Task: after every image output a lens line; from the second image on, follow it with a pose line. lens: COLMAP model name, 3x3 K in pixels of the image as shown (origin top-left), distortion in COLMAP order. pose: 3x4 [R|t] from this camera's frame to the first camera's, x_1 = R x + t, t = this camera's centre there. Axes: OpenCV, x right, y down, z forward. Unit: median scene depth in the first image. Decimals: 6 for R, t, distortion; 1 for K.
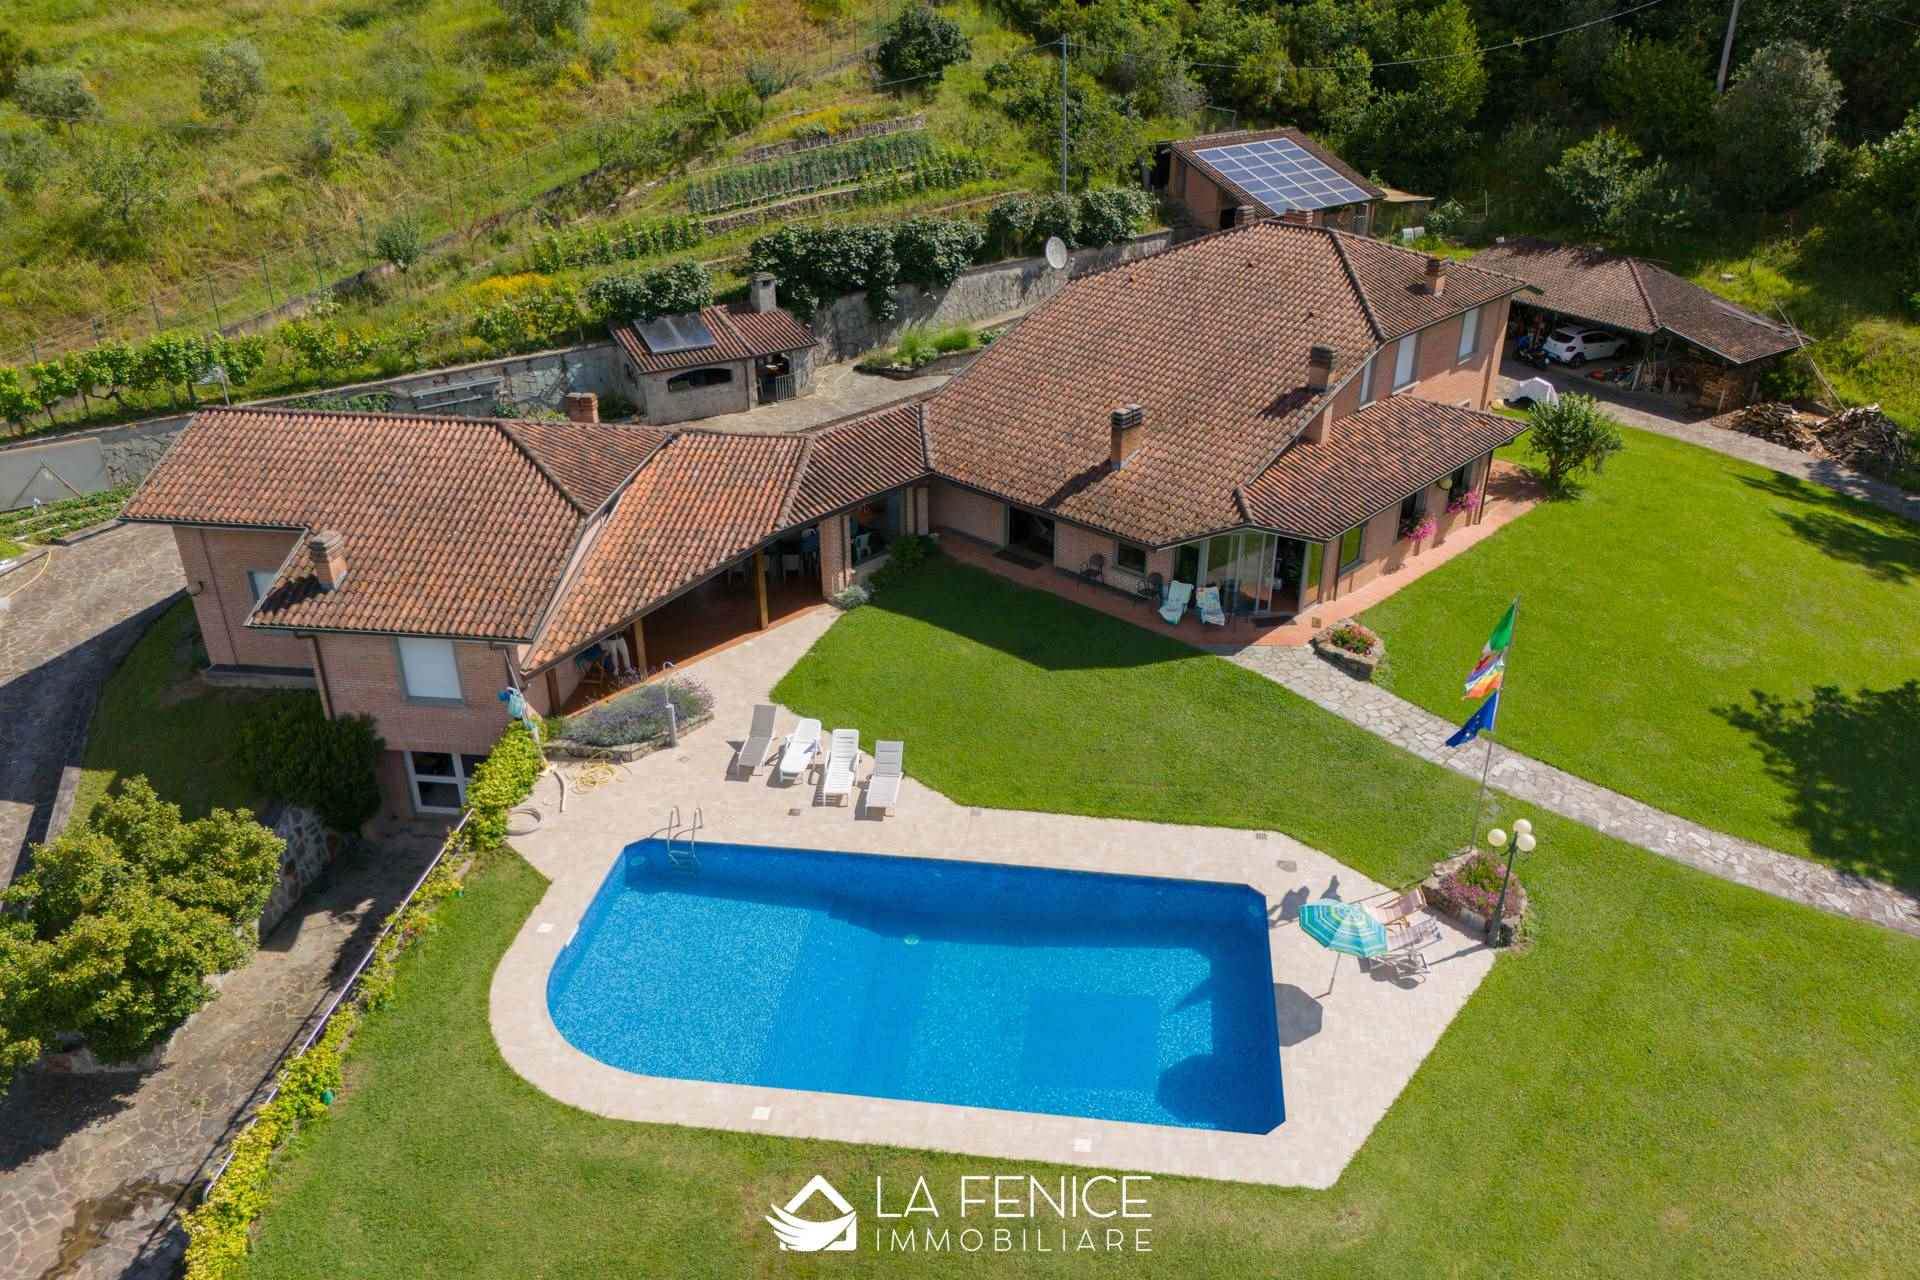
lens RADIAL K [[1412.0, 0, 967.6], [0, 1412.0, 637.9], [0, 0, 1]] dist [0.059439, -0.050990]
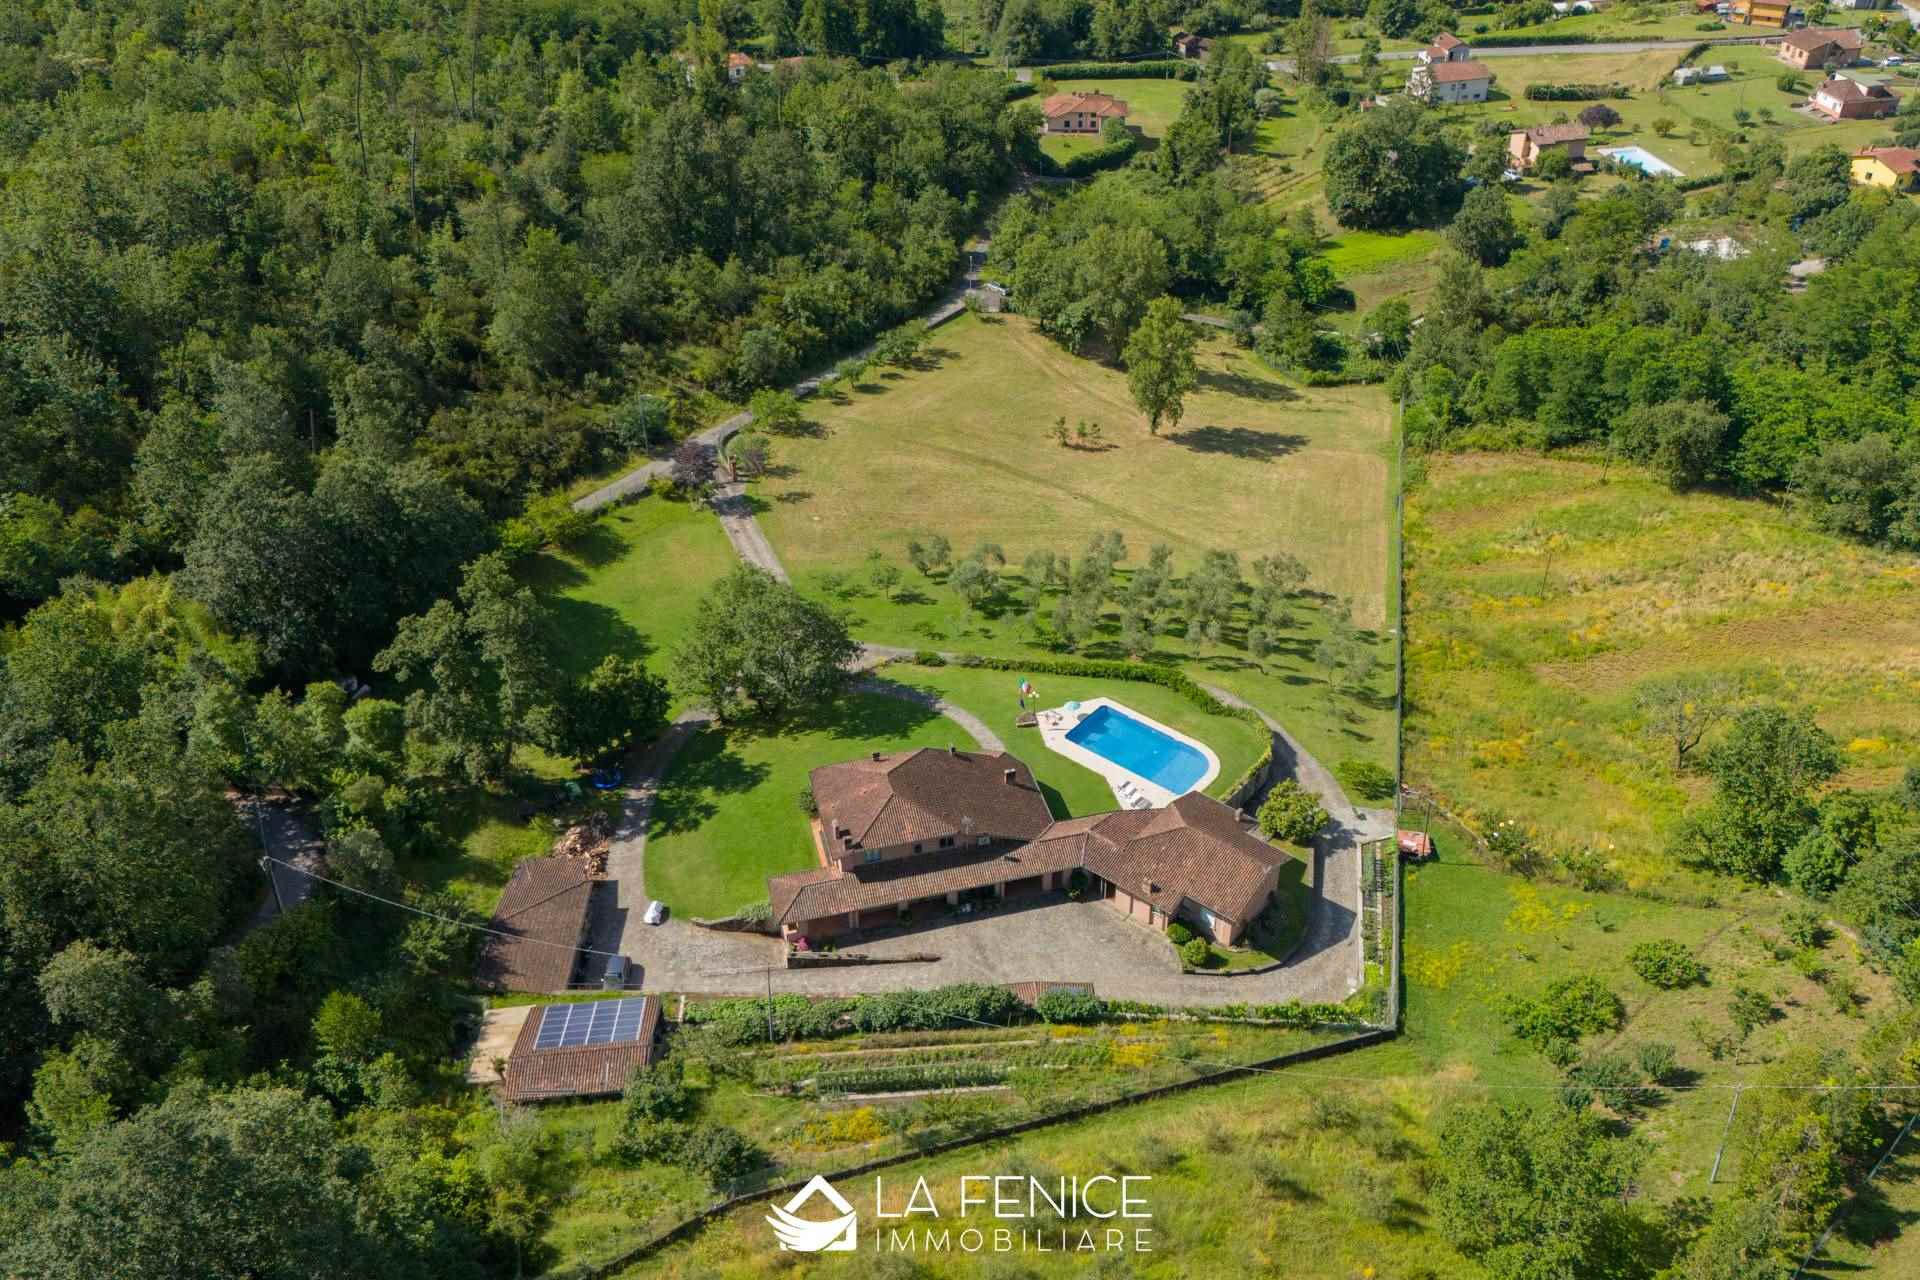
lens RADIAL K [[1587.7, 0, 974.2], [0, 1587.7, 632.2], [0, 0, 1]] dist [0.076727, -0.093403]
pose [[-0.849383, -0.302908, 0.432198, -0.914658], [0.243963, 0.500824, 0.830456, -2.377477], [-0.468007, 0.810816, -0.351493, 1.447780]]
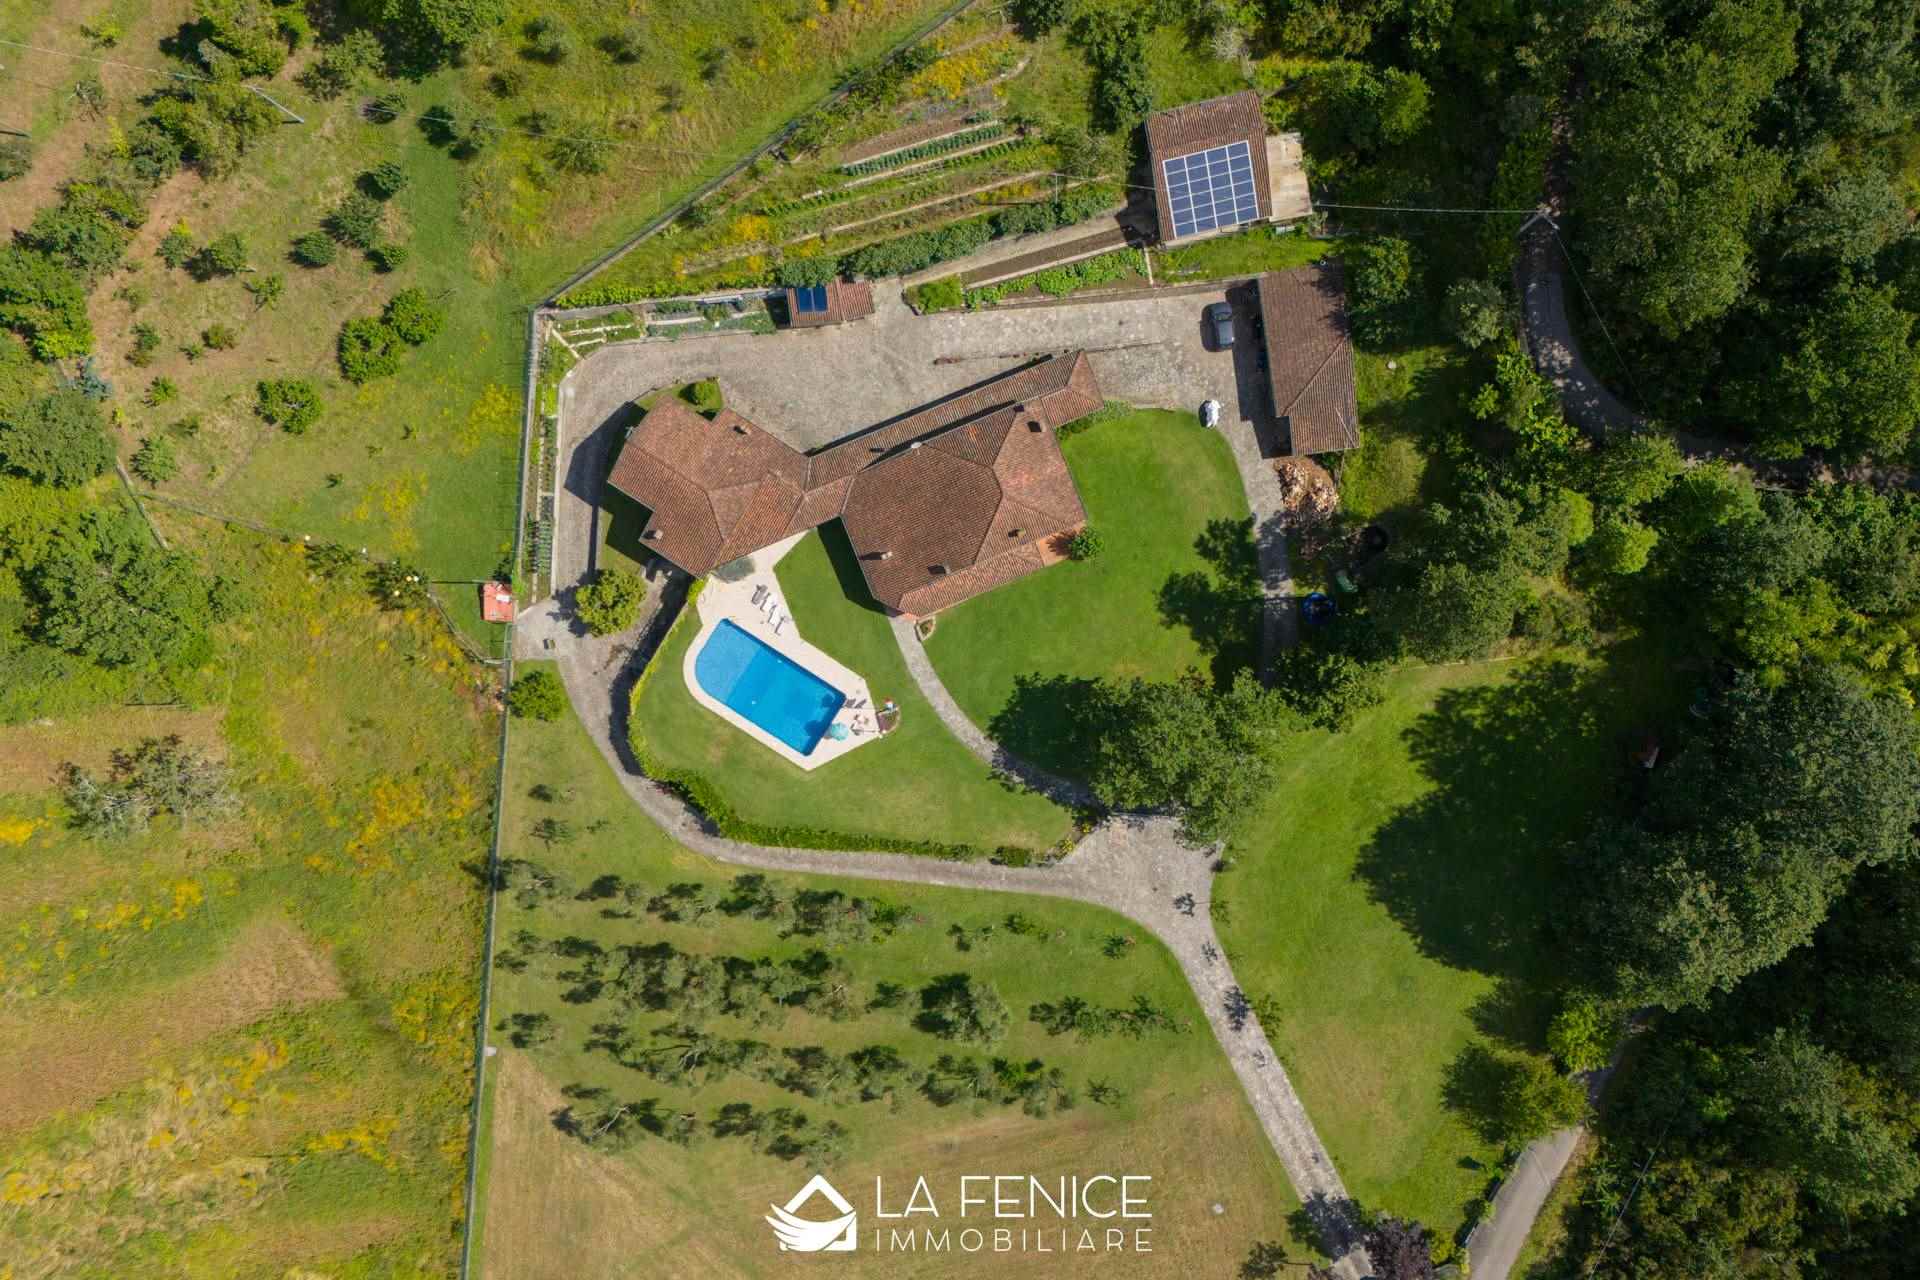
lens RADIAL K [[1412.0, 0, 953.3], [0, 1412.0, 627.9], [0, 0, 1]] dist [0.059439, -0.050990]
pose [[0.905802, 0.423493, -0.013288, 0.253391], [-0.176886, 0.406464, 0.896381, -2.095501], [0.385012, -0.809593, 0.443086, -0.348862]]
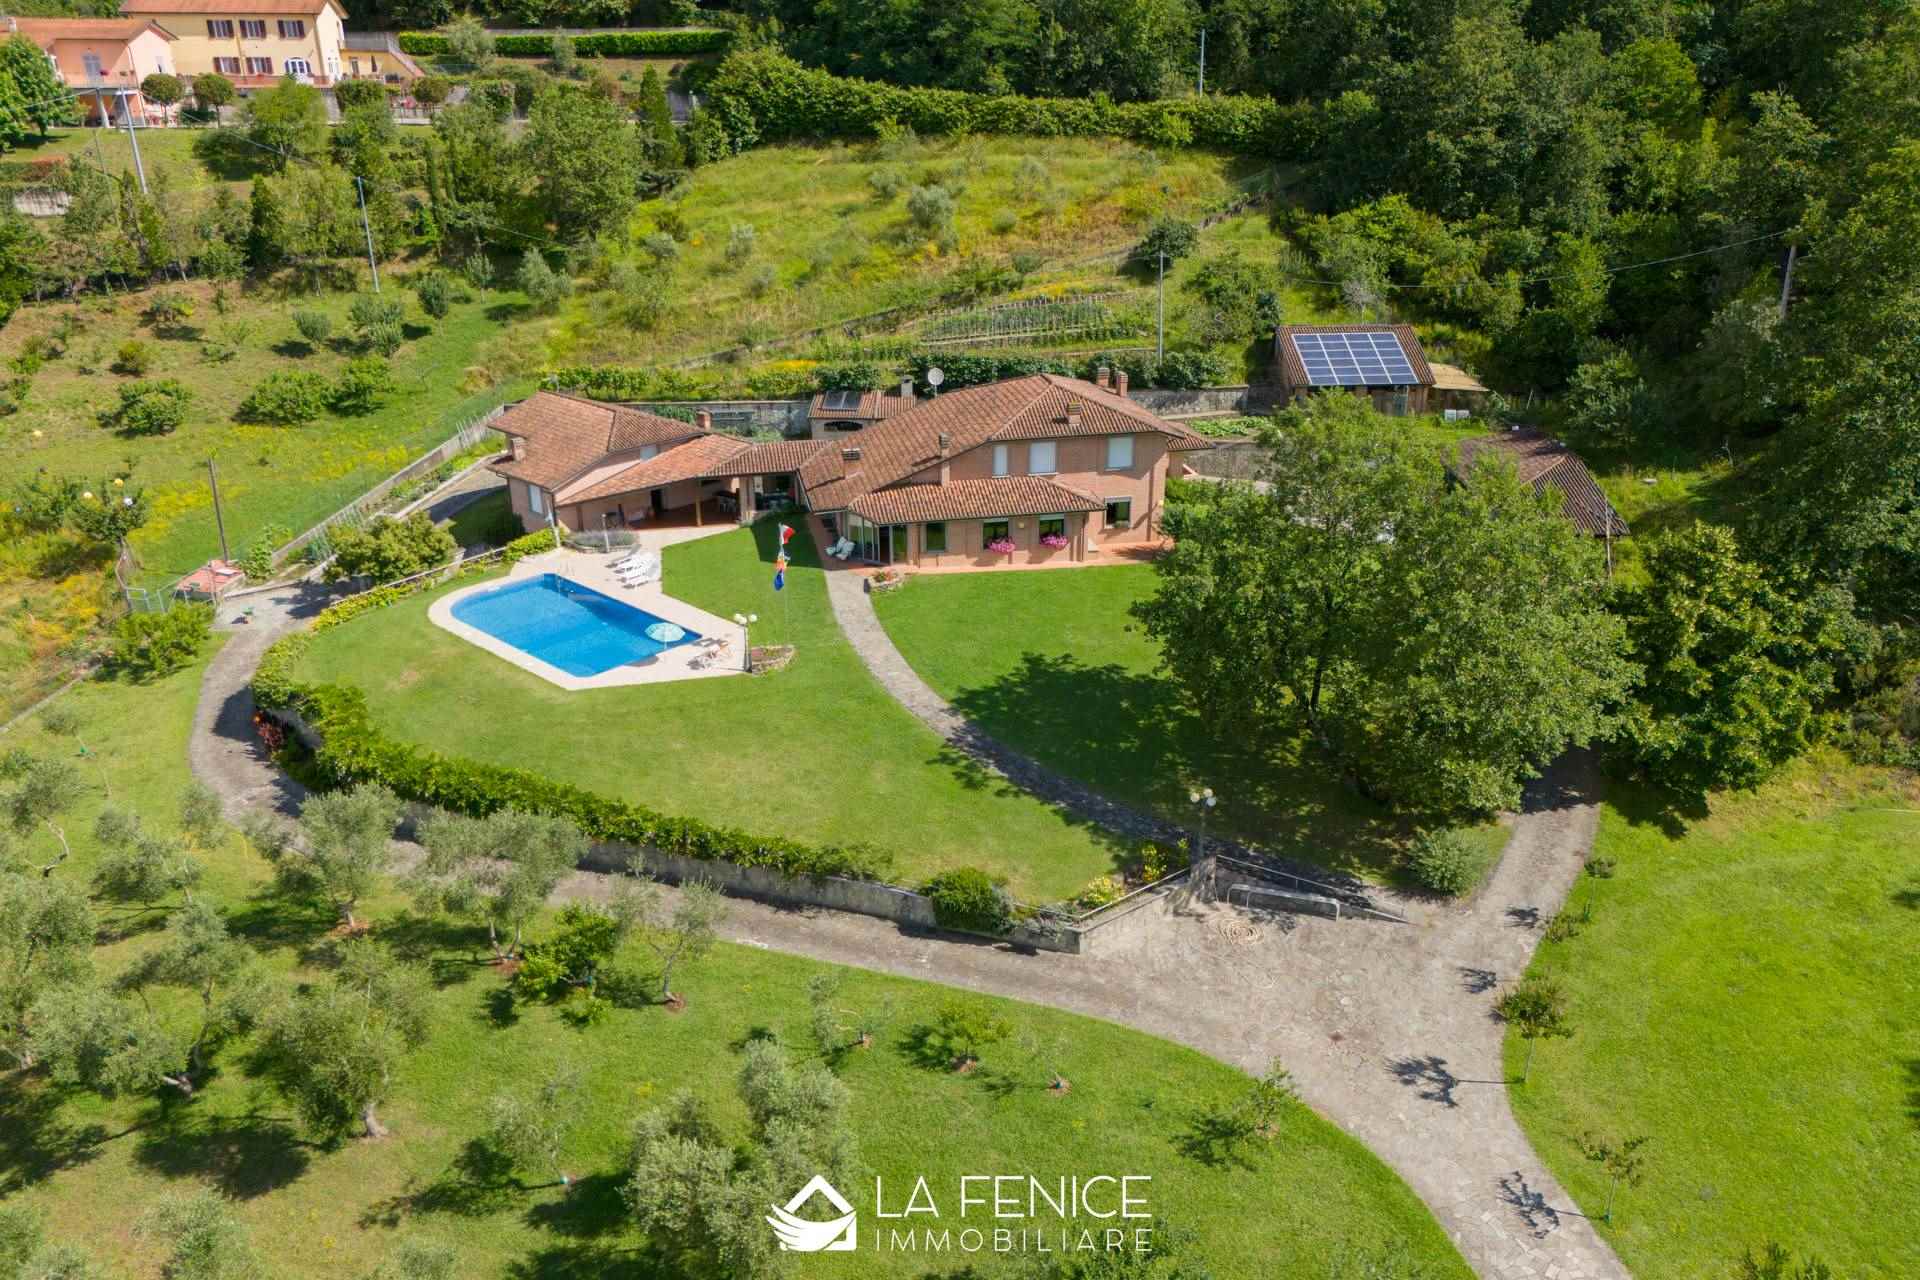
lens RADIAL K [[1412.0, 0, 966.4], [0, 1412.0, 642.3], [0, 0, 1]] dist [0.059439, -0.050990]
pose [[0.812523, 0.221085, -0.539378, 0.959562], [-0.262477, 0.964938, 0.000121, 0.038626], [0.520493, 0.141476, 0.842064, -0.380414]]
